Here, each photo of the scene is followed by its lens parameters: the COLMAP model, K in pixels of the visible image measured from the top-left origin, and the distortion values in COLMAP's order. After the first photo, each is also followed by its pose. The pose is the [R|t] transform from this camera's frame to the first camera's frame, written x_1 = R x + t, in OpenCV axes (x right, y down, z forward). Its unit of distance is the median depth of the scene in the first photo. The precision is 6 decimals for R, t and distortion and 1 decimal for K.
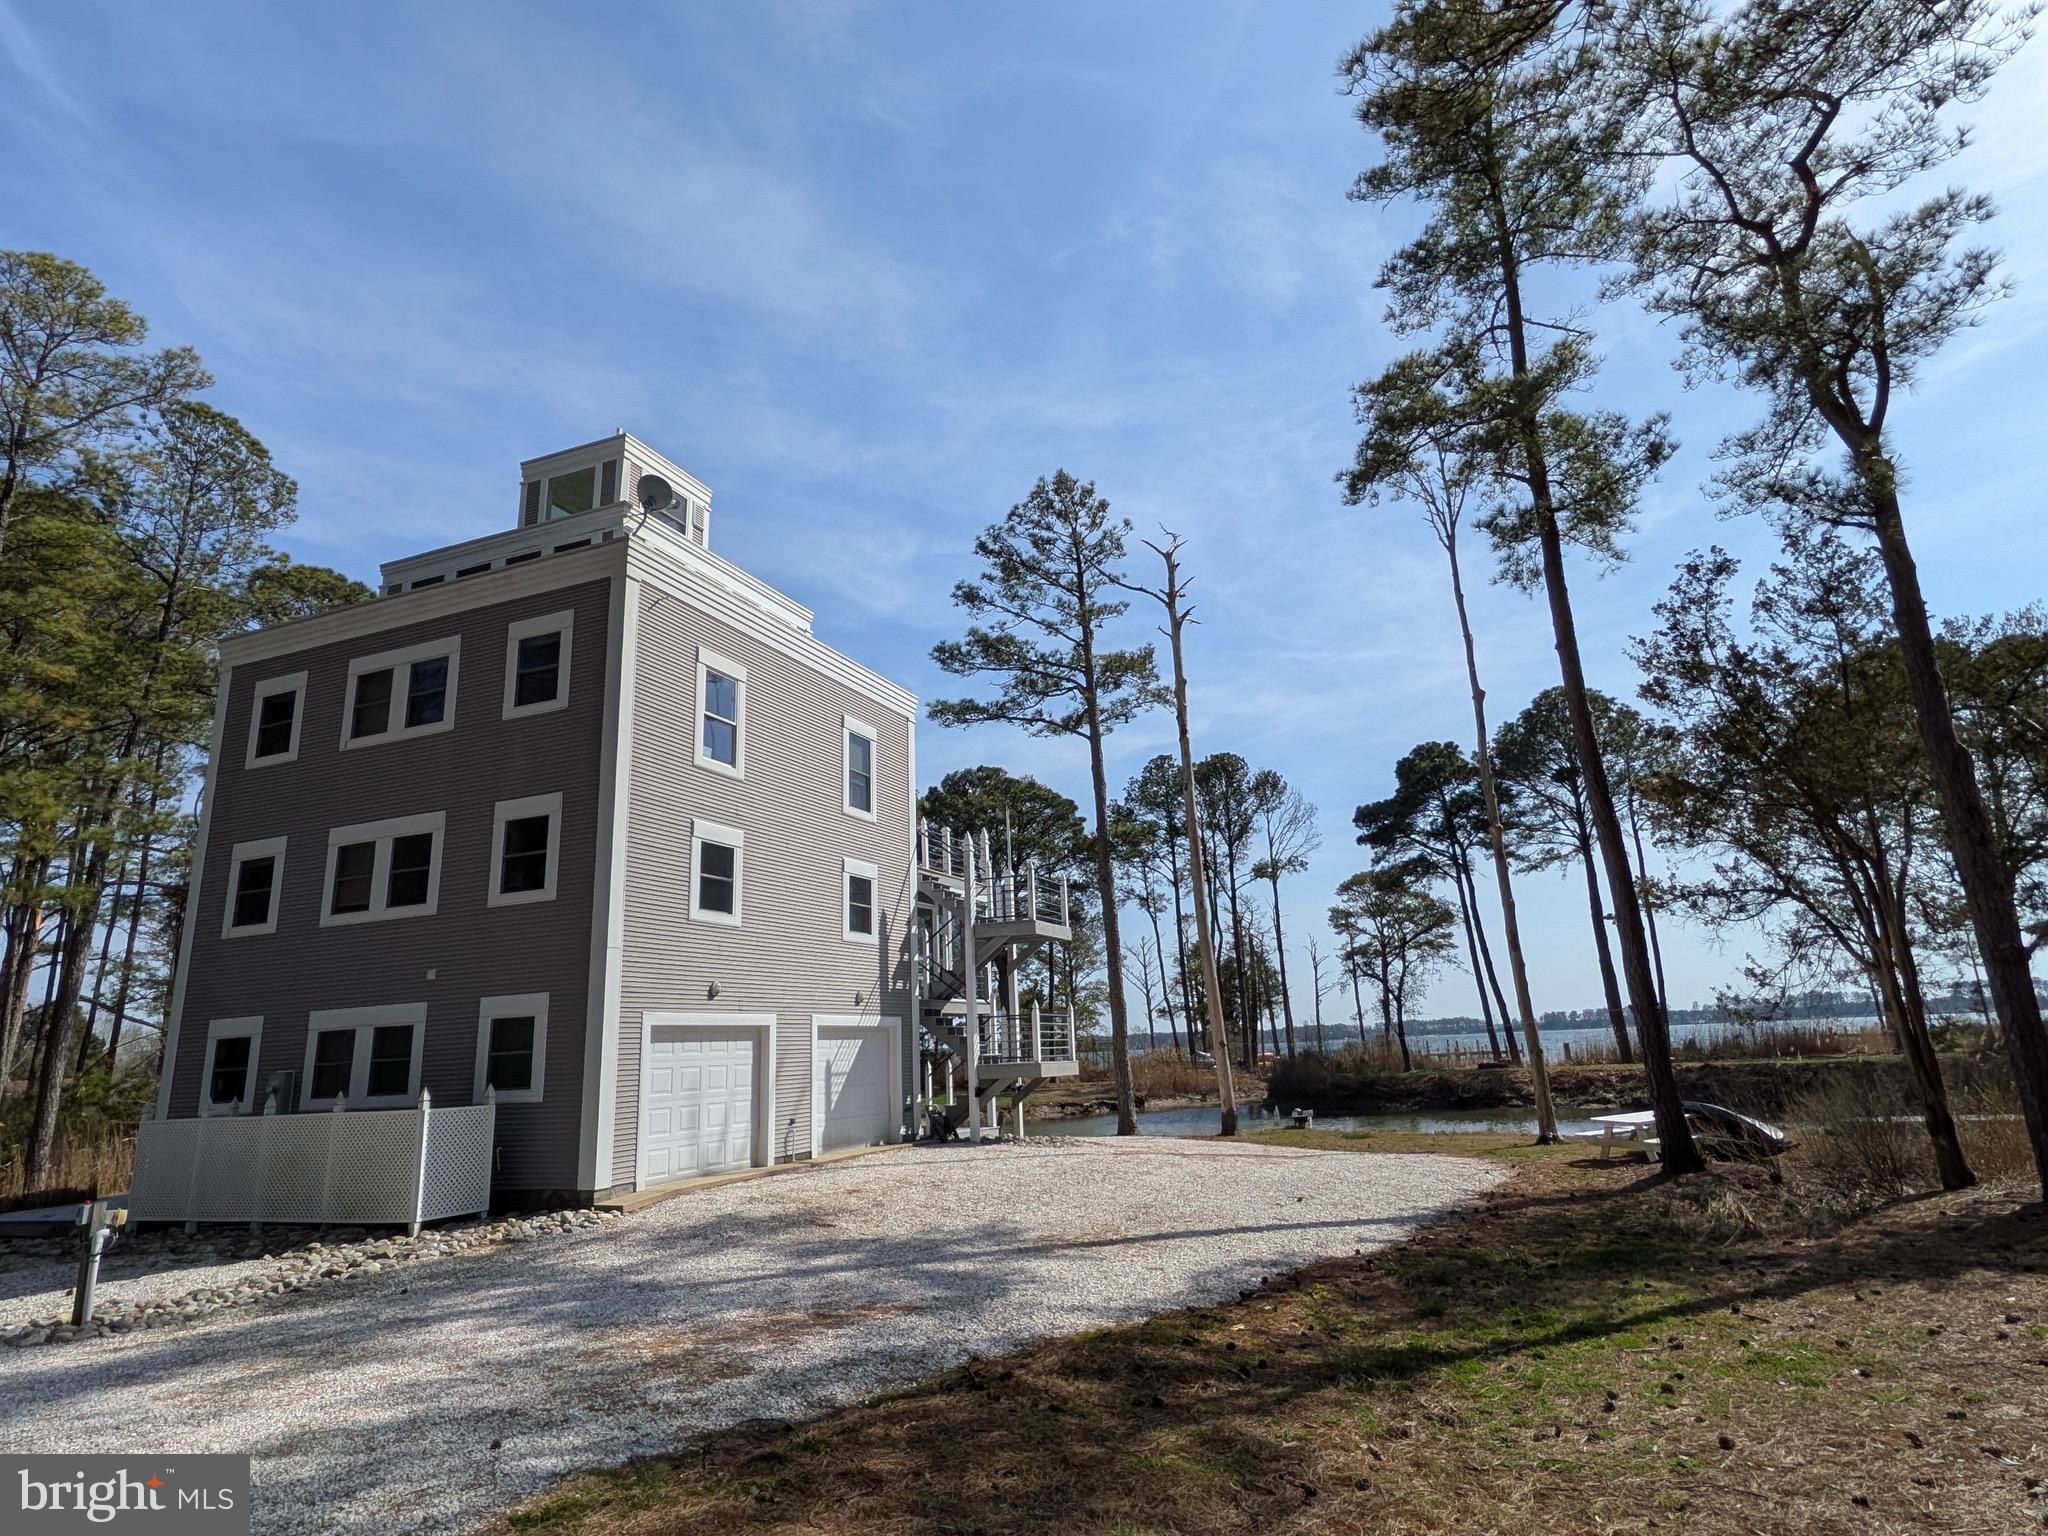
lens RADIAL K [[1140.0, 0, 1044.0], [0, 1140.0, 764.8], [0, 0, 1]] dist [0.017916, 0.001316]
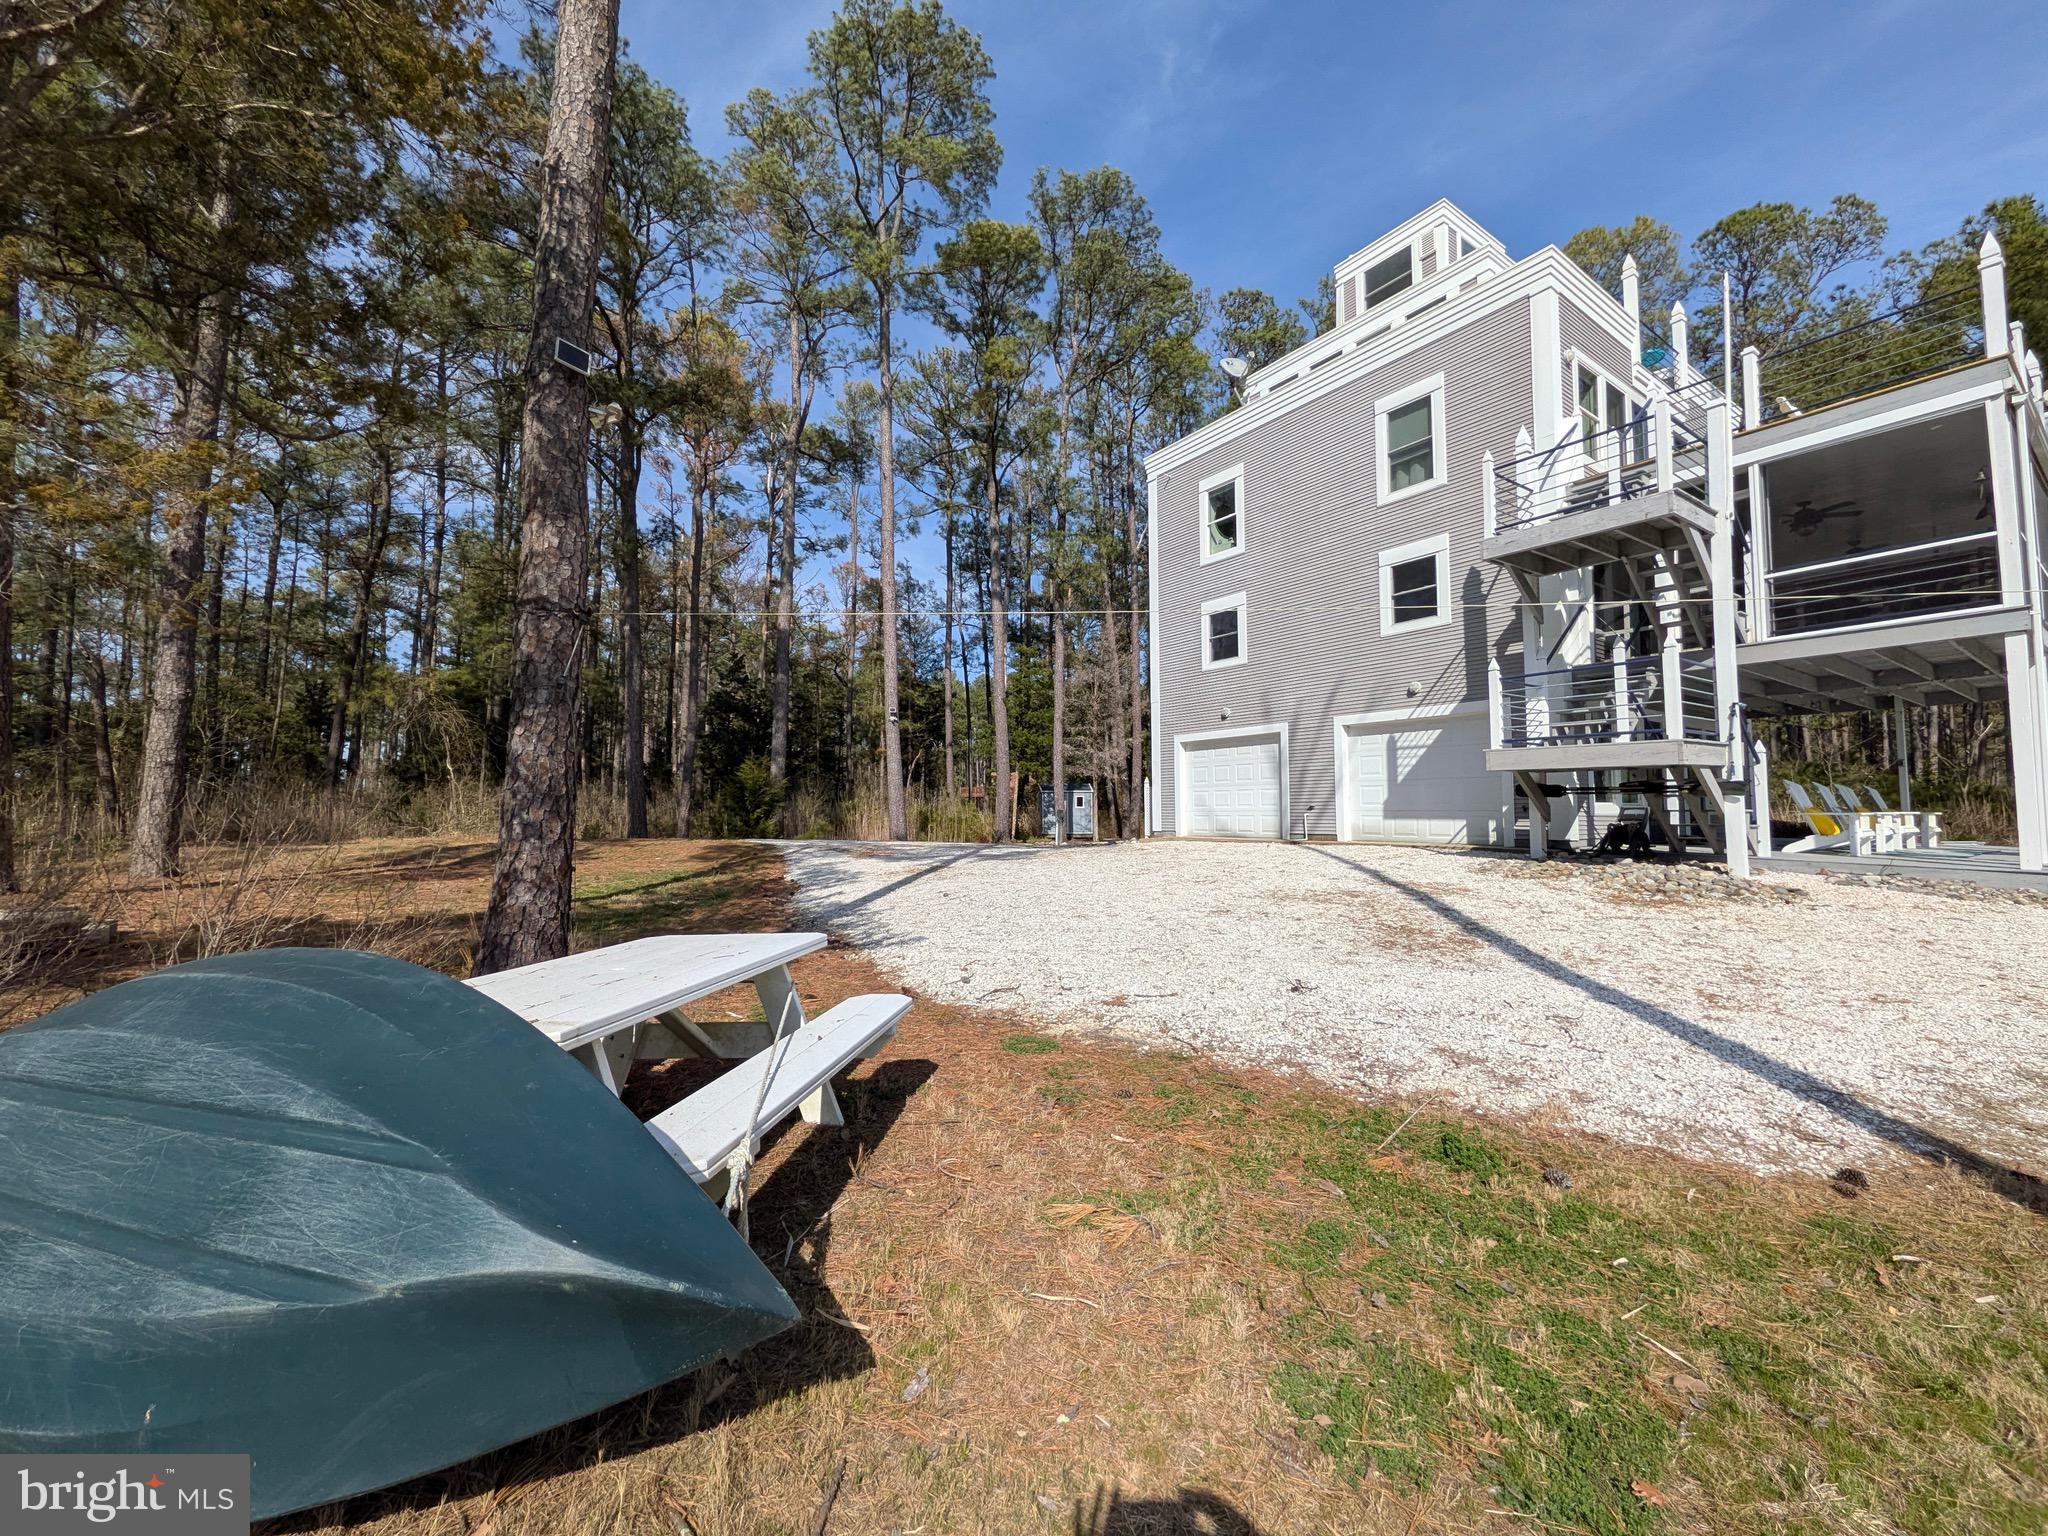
lens RADIAL K [[800.6, 0, 1036.0], [0, 800.6, 769.4], [0, 0, 1]] dist [0.018196, -0.005382]
pose [[-0.532513, 0.003728, -0.846414, 0.594239], [0.236824, 0.960707, -0.144765, 0.304886], [0.812616, -0.277540, -0.512471, 1.123090]]
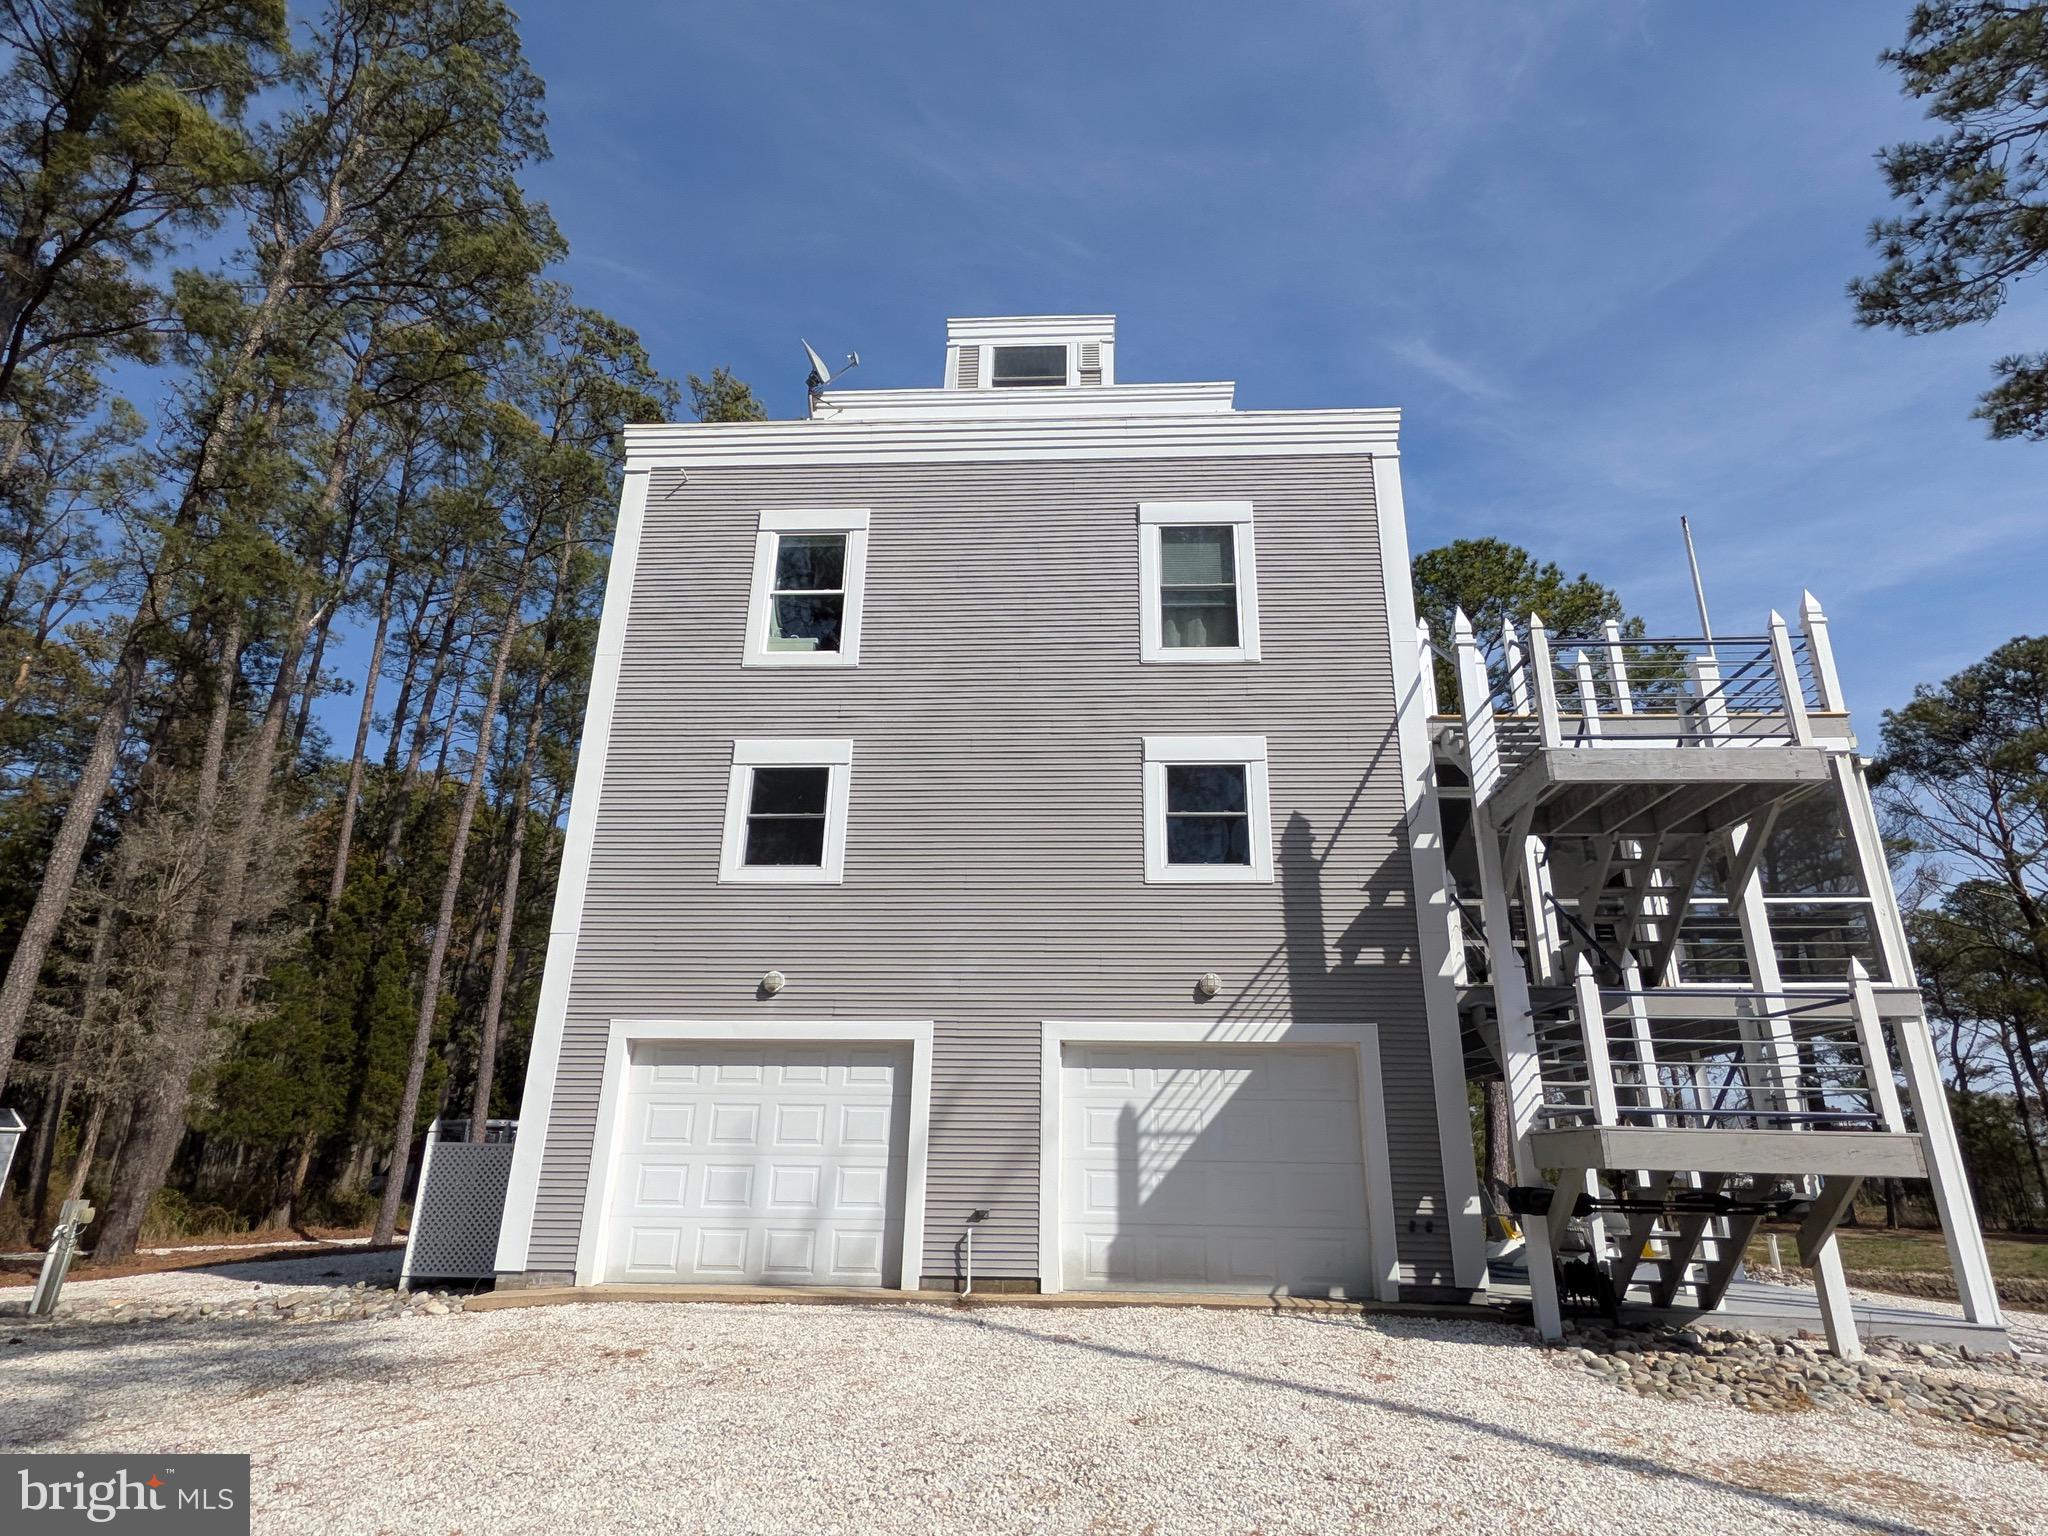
lens RADIAL K [[1140.0, 0, 1033.8], [0, 1140.0, 761.9], [0, 0, 1]] dist [0.017916, 0.001316]
pose [[0.322994, -0.279053, -0.904325, 0.322950], [0.204910, 0.953495, -0.221039, 0.215903], [0.923952, -0.113911, 0.365154, 0.790134]]
